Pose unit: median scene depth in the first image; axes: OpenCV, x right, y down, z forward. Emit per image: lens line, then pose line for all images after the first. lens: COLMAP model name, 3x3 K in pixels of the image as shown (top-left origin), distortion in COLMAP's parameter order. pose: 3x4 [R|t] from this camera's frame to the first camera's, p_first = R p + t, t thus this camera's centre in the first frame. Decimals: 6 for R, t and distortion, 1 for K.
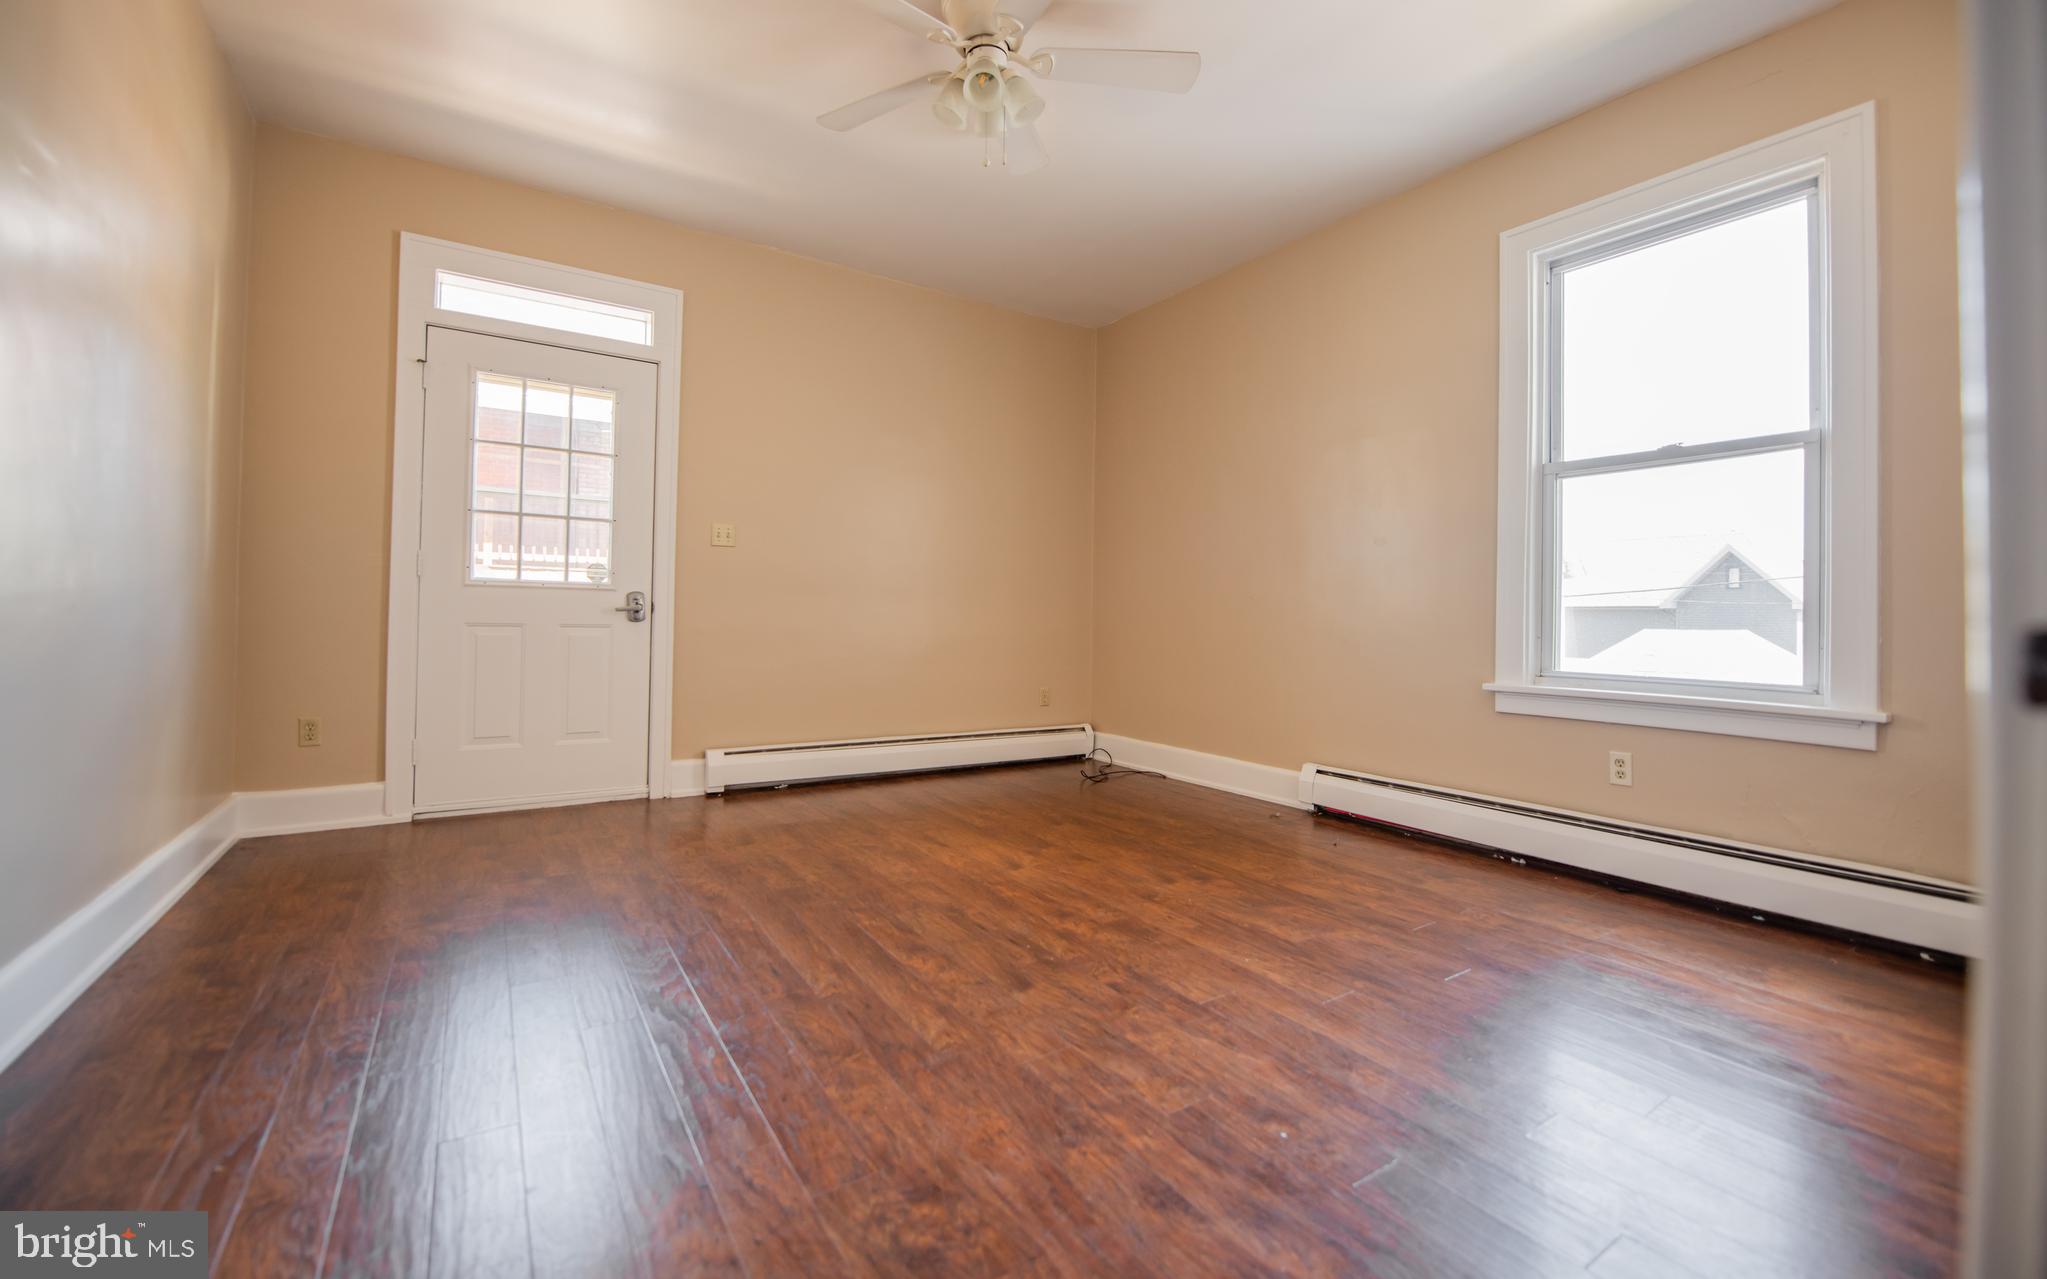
lens RADIAL K [[853.9, 0, 1061.0], [0, 853.9, 599.8], [0, 0, 1]] dist [-0.000044, 0.000040]
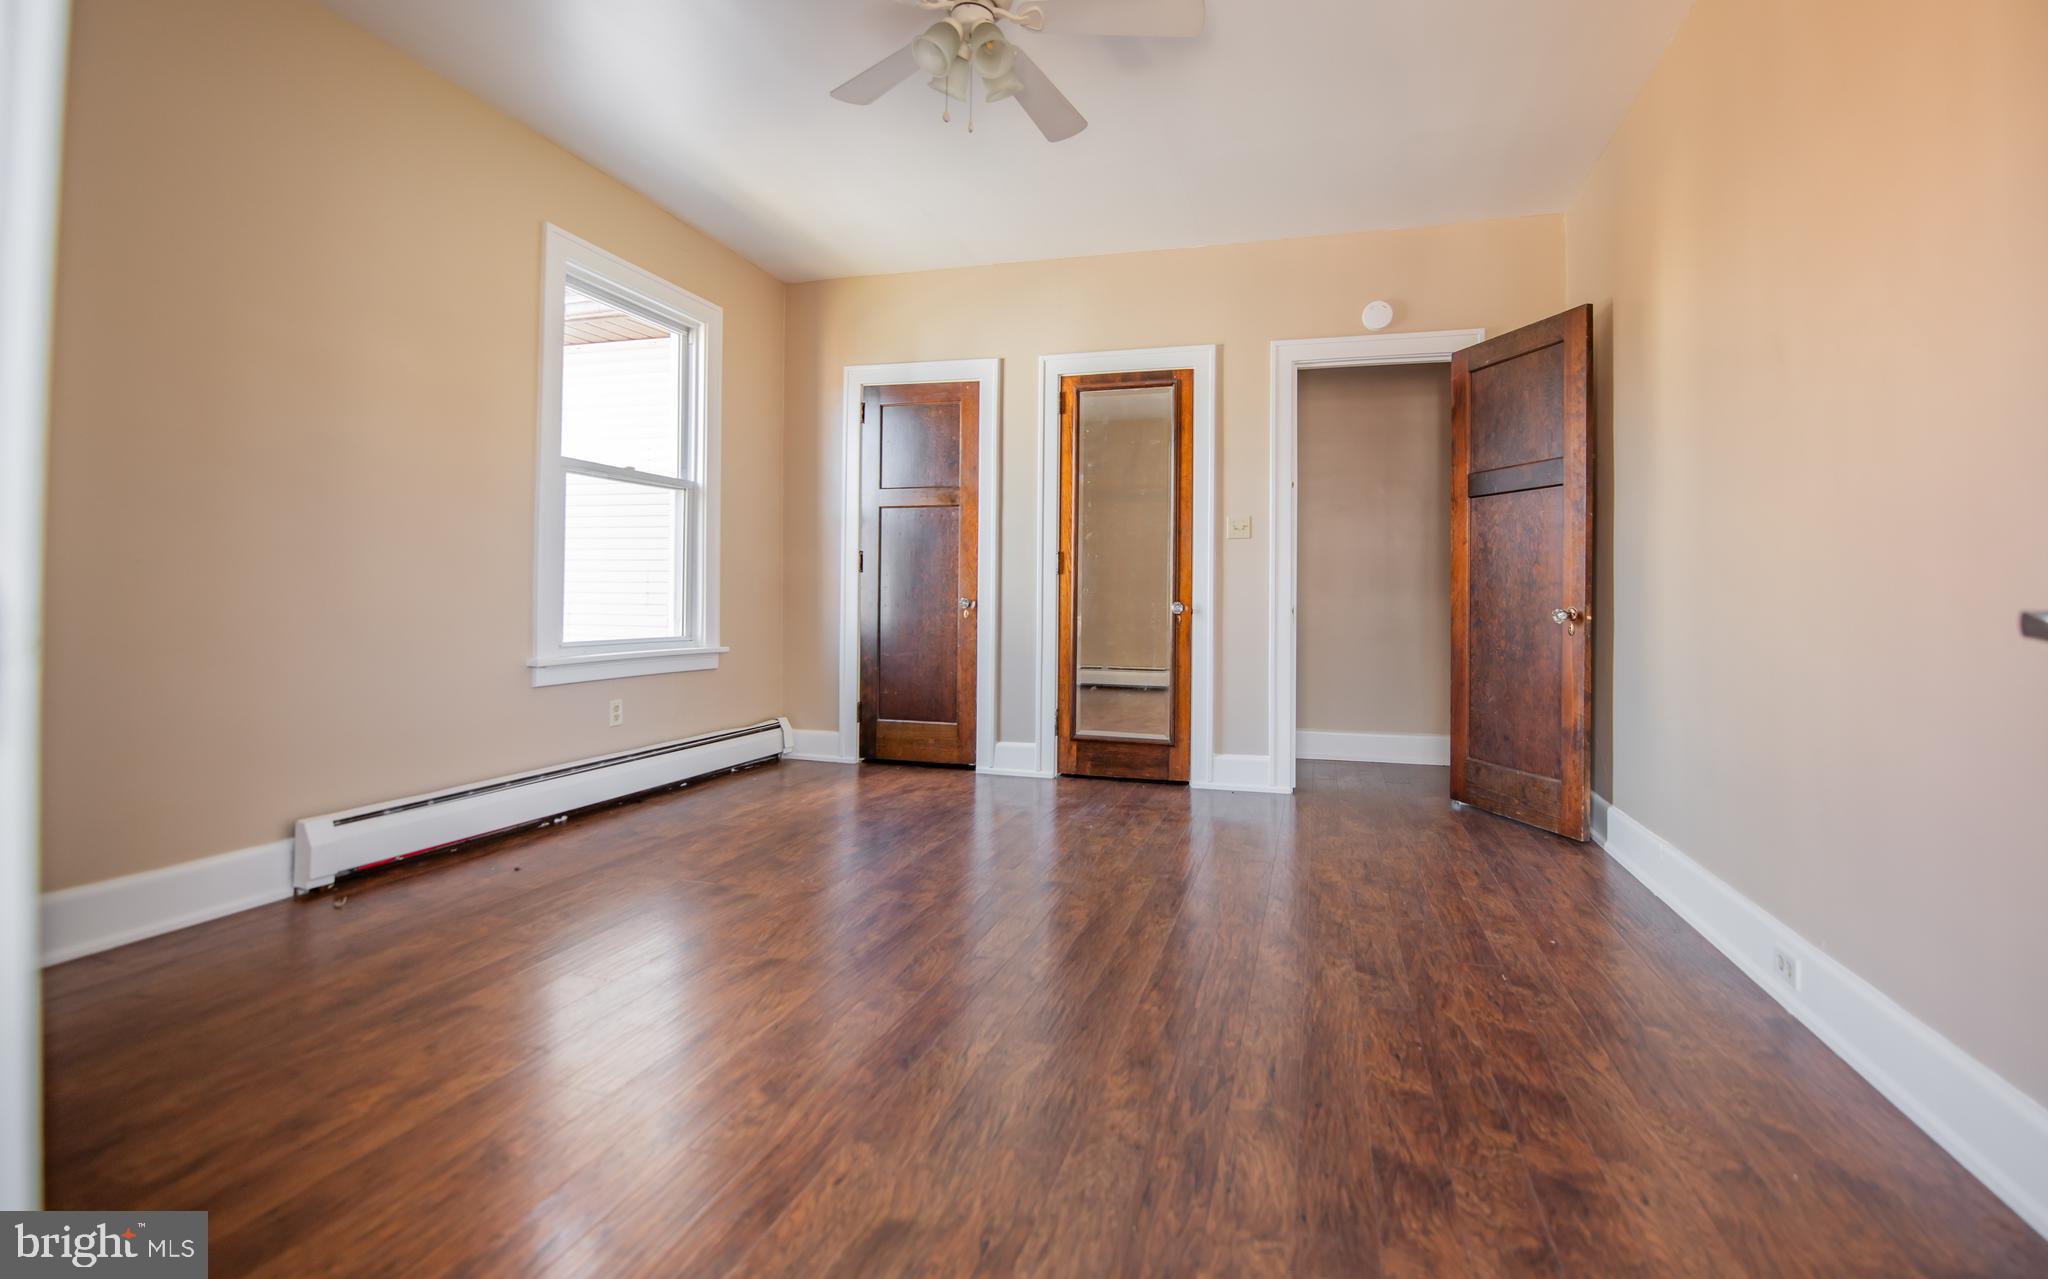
lens RADIAL K [[854.3, 0, 1061.6], [0, 854.3, 599.8], [0, 0, 1]] dist [-0.000044, 0.000040]
pose [[-0.623883, -0.020841, 0.781240, -0.808760], [-0.035405, 0.999372, -0.001613, 0.006465], [-0.780715, -0.028667, -0.624229, 1.363284]]
